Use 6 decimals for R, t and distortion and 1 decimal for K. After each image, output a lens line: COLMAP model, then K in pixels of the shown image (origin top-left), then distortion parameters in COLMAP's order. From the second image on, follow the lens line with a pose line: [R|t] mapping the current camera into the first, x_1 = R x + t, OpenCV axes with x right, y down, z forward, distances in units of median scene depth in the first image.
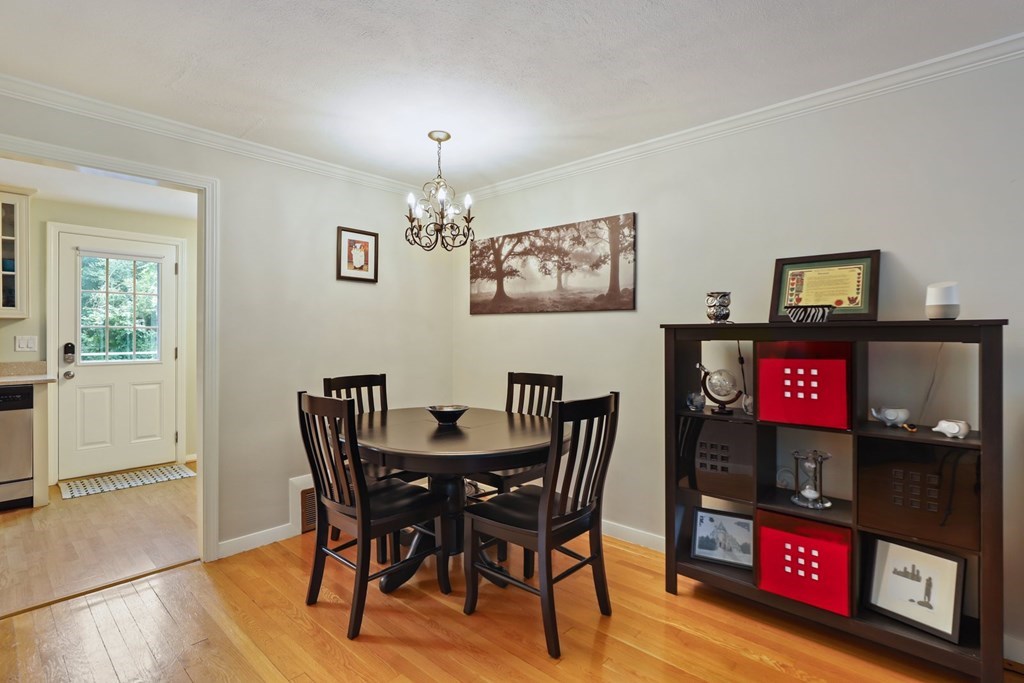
lens RADIAL K [[486.3, 0, 516.2], [0, 486.3, 336.8], [0, 0, 1]] dist [-0.010472, 0.001367]
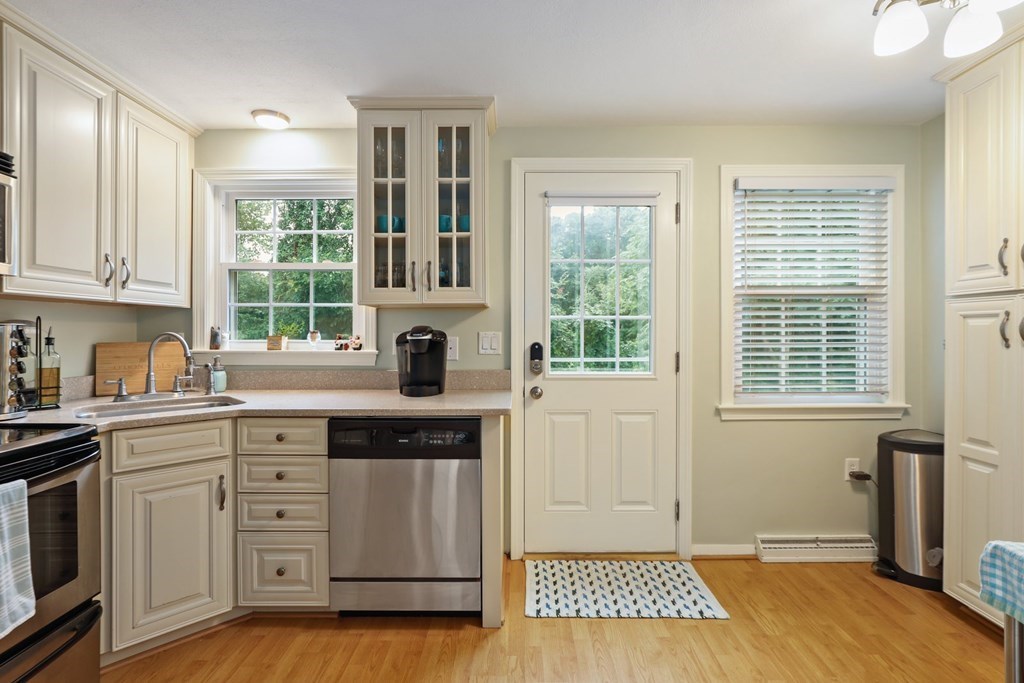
lens RADIAL K [[482.5, 0, 516.0], [0, 482.5, 332.6], [0, 0, 1]] dist [-0.010479, 0.001928]
pose [[0.663758, 0.000962, -0.747947, -0.581011], [-0.001363, 0.999999, 0.000077, -0.001378], [0.747946, 0.000968, 0.663759, 0.692473]]
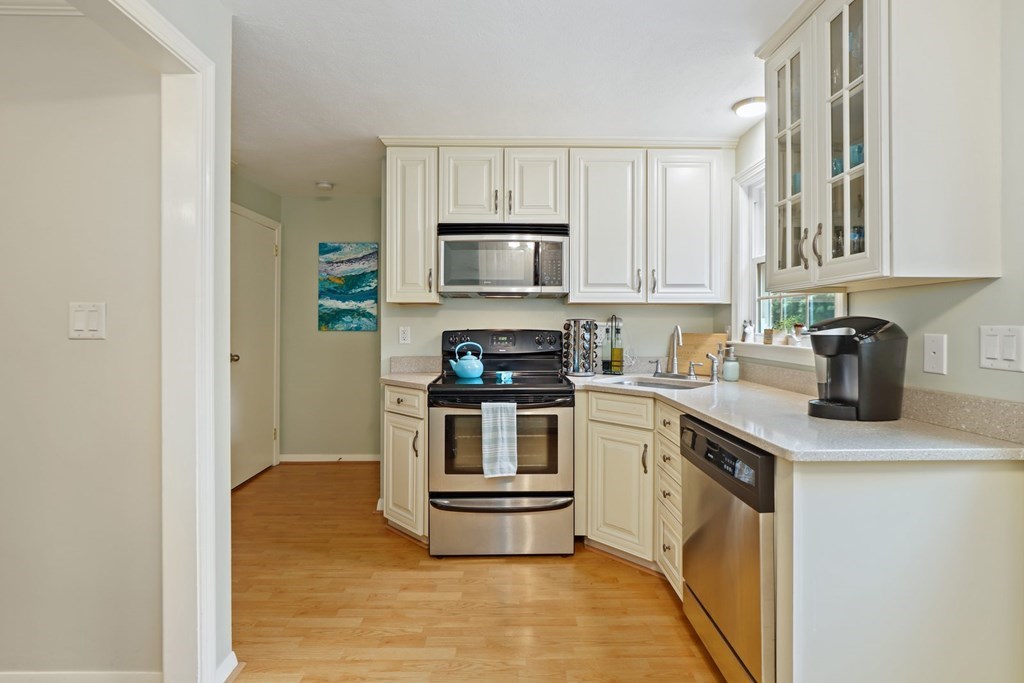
lens RADIAL K [[497.9, 0, 514.0], [0, 497.9, 324.2], [0, 0, 1]] dist [-0.011949, 0.001077]
pose [[-0.736455, -0.002077, -0.676483, -0.622136], [-0.003037, 0.999995, 0.000235, -0.002642], [0.676480, 0.002227, -0.736458, 1.231799]]
